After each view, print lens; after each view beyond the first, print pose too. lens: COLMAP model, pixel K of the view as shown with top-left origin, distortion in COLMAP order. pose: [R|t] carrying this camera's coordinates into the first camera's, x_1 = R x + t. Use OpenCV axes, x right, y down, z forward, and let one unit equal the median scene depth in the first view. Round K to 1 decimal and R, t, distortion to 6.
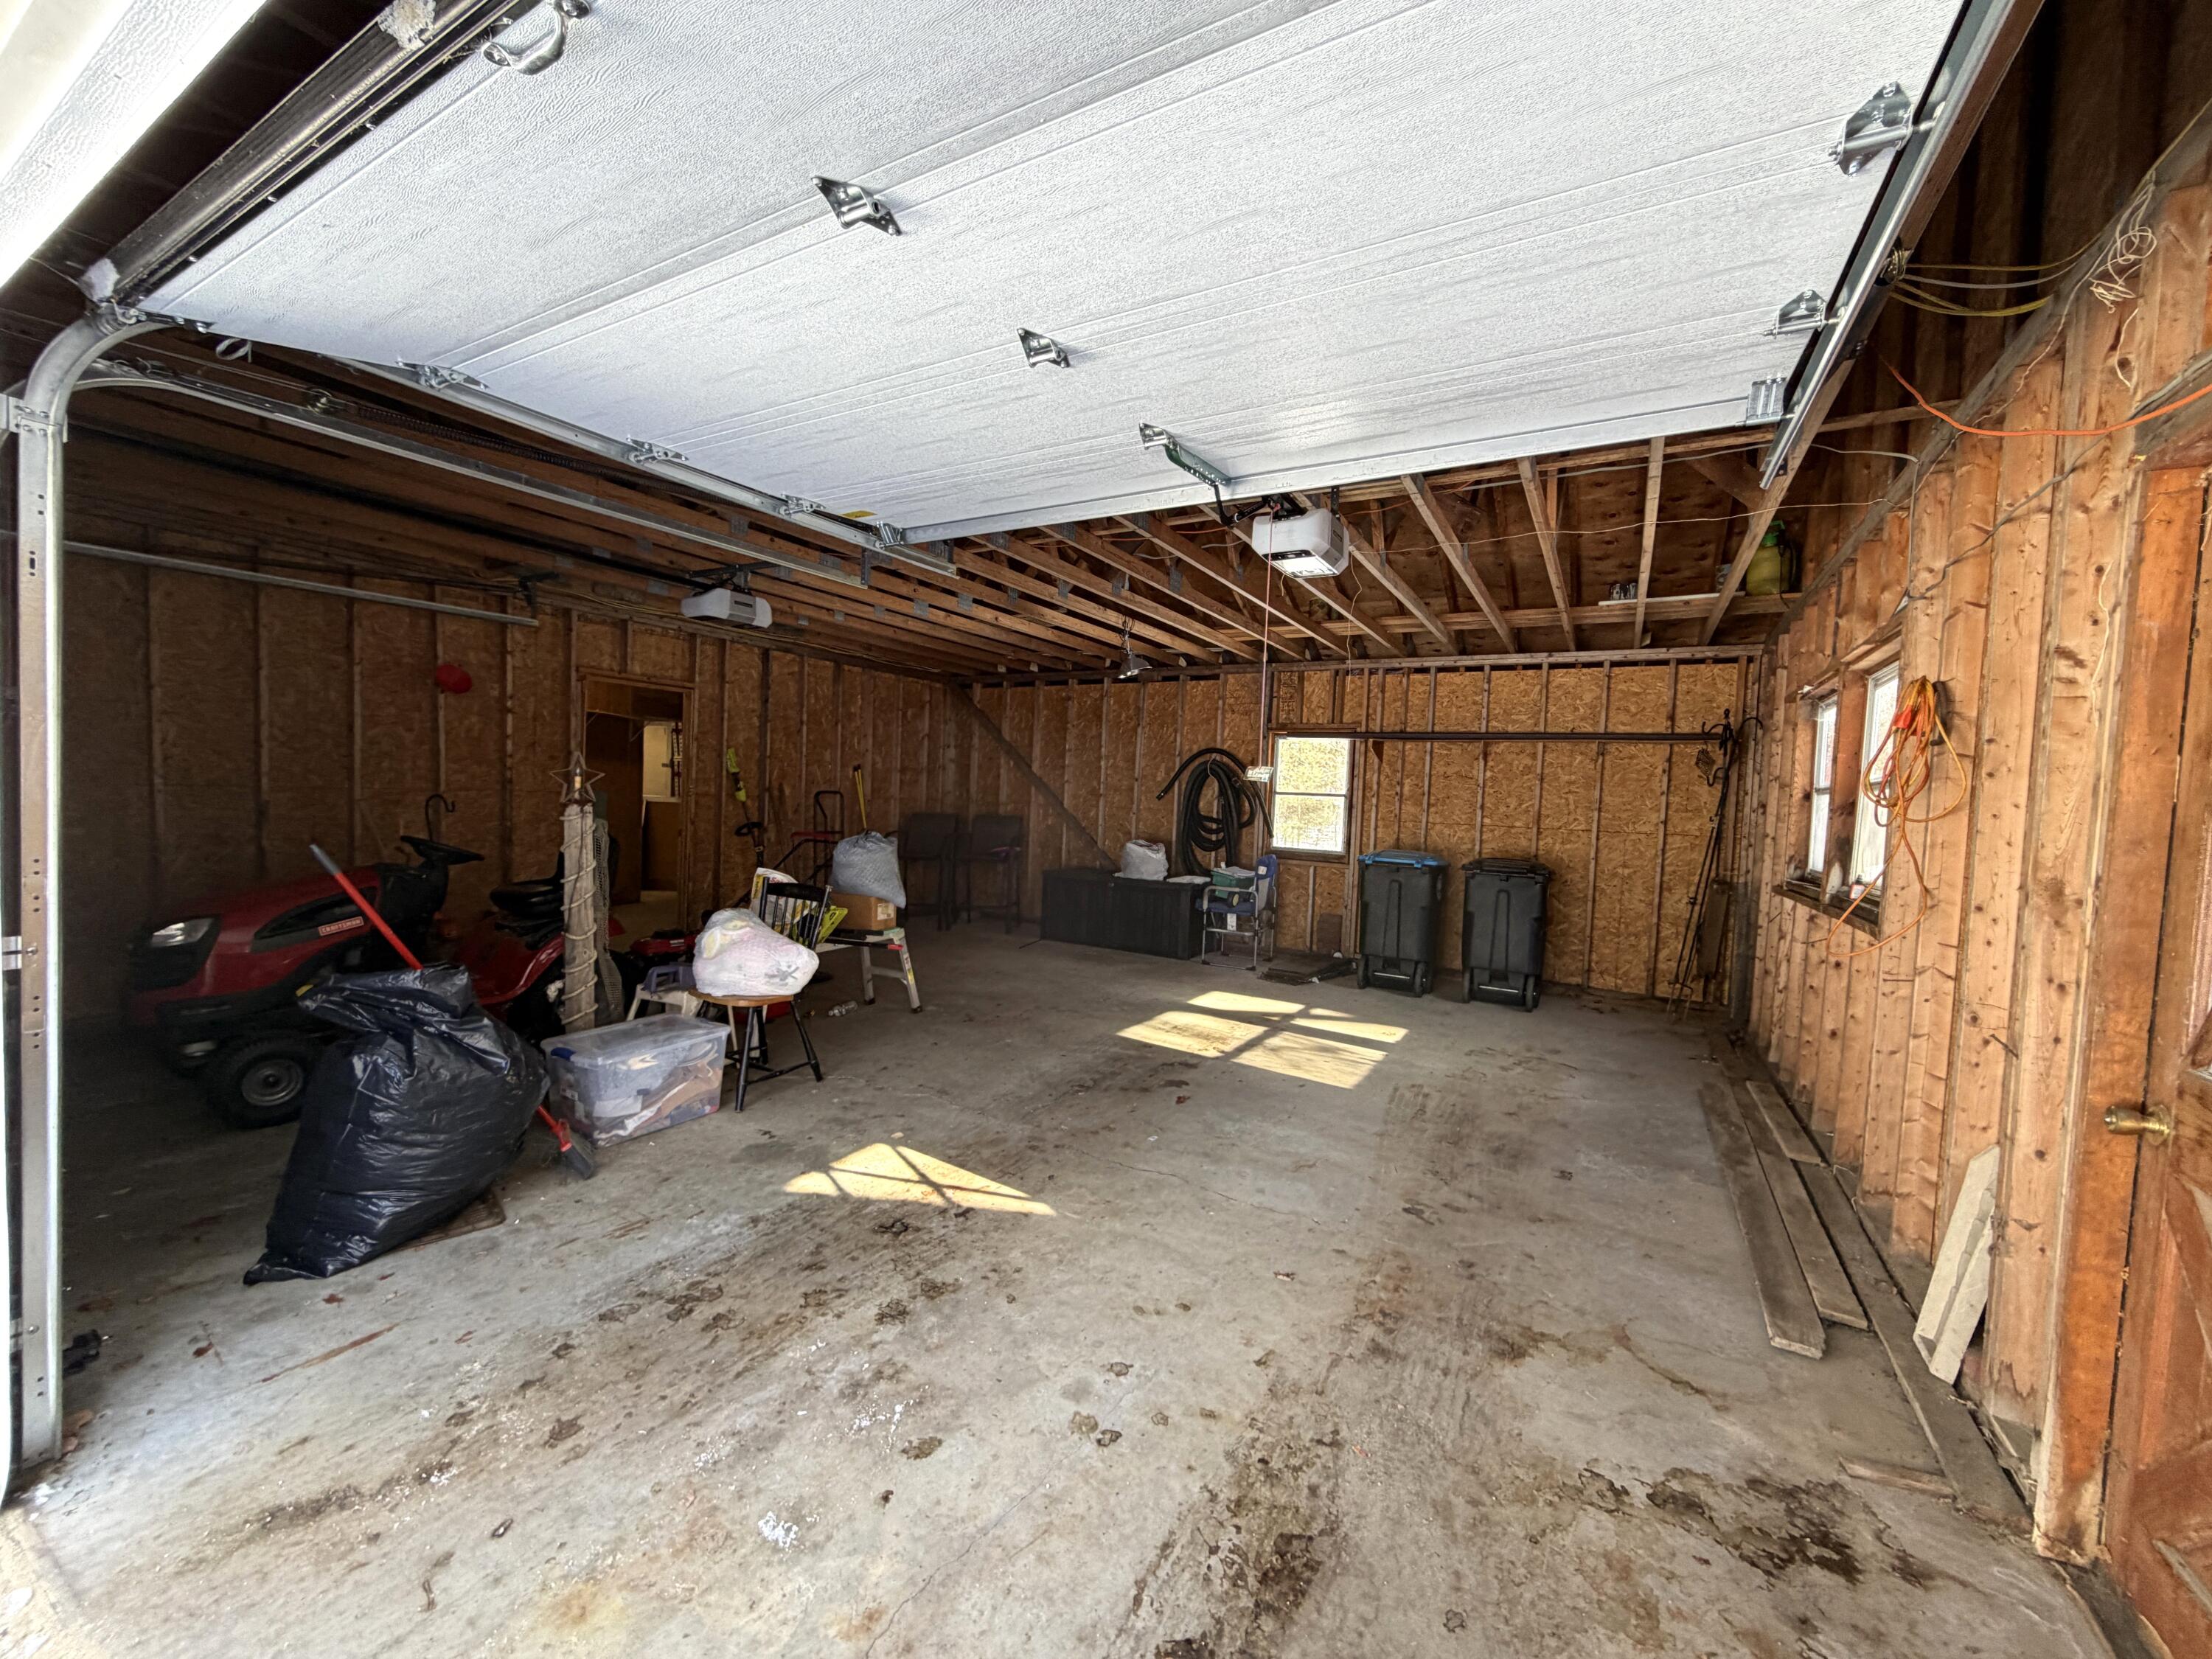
lens RADIAL K [[881.6, 0, 1098.2], [0, 881.6, 828.7], [0, 0, 1]] dist [-0.000579, 0.000411]
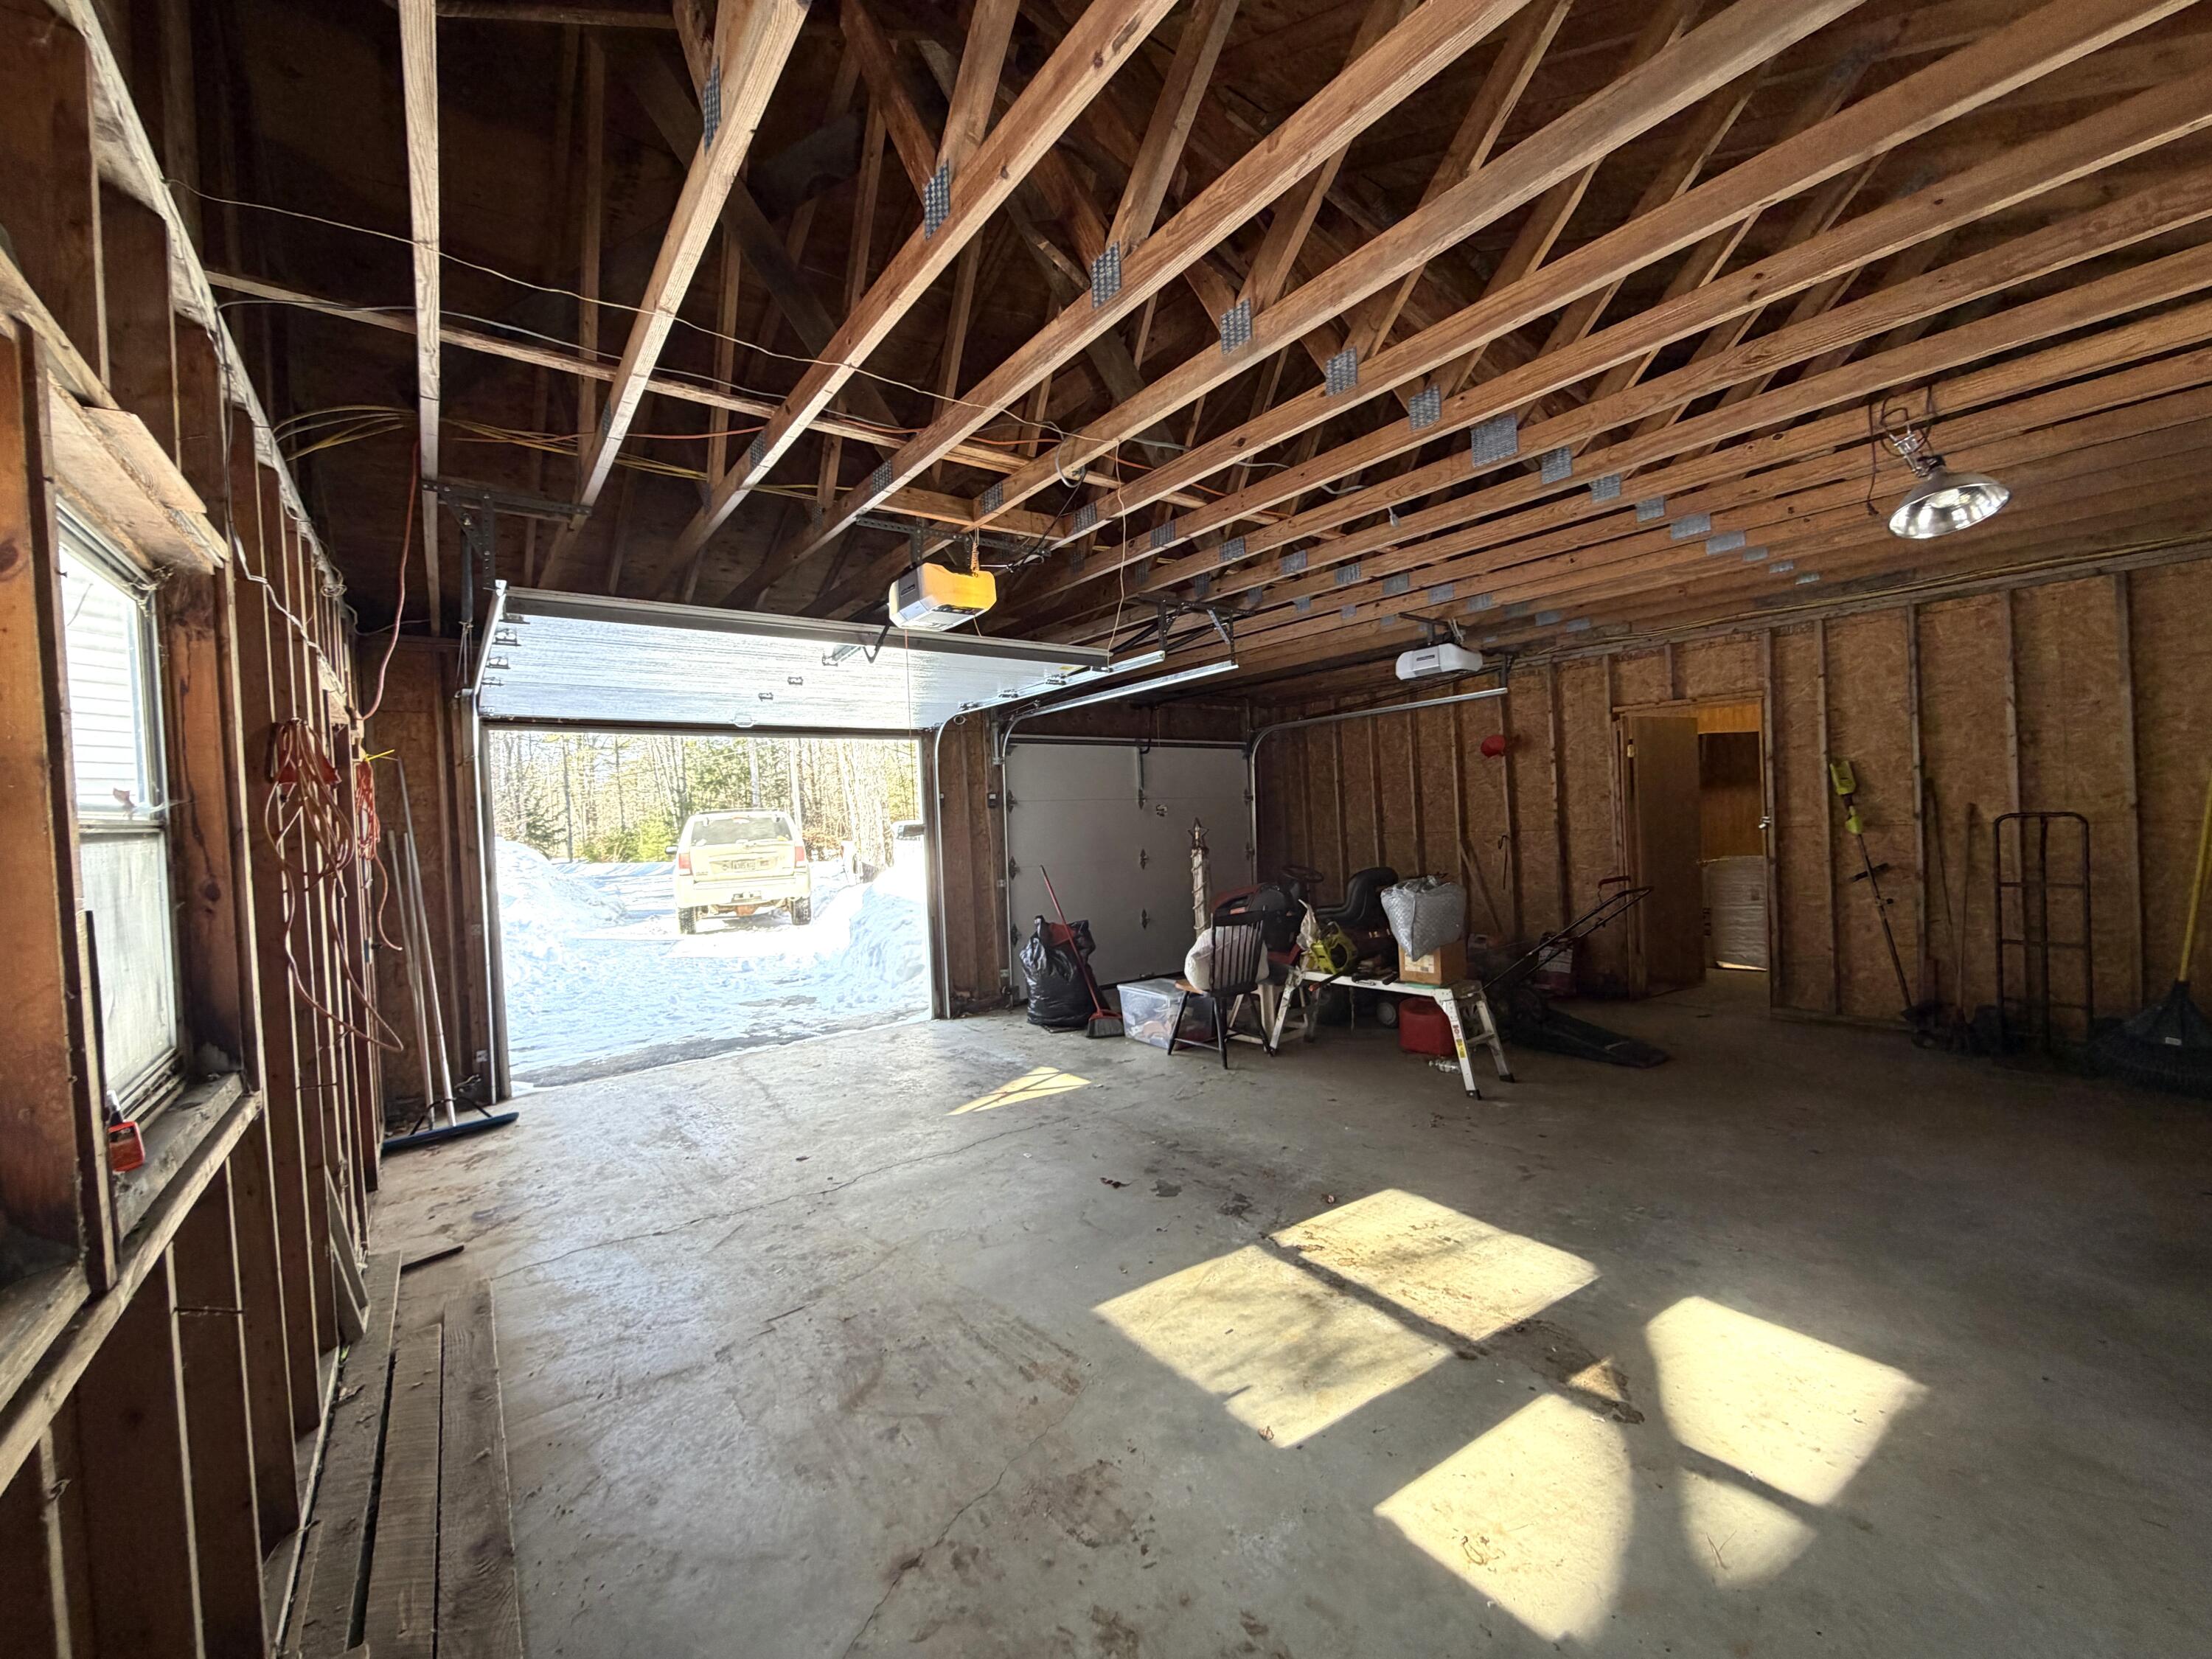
lens RADIAL K [[881.6, 0, 1098.2], [0, 881.6, 828.7], [0, 0, 1]] dist [-0.000579, 0.000411]
pose [[-0.393256, -0.013809, -0.919325, 0.873298], [-0.009663, 0.999894, -0.010885, -0.038546], [0.919378, 0.004603, -0.393348, 1.261414]]
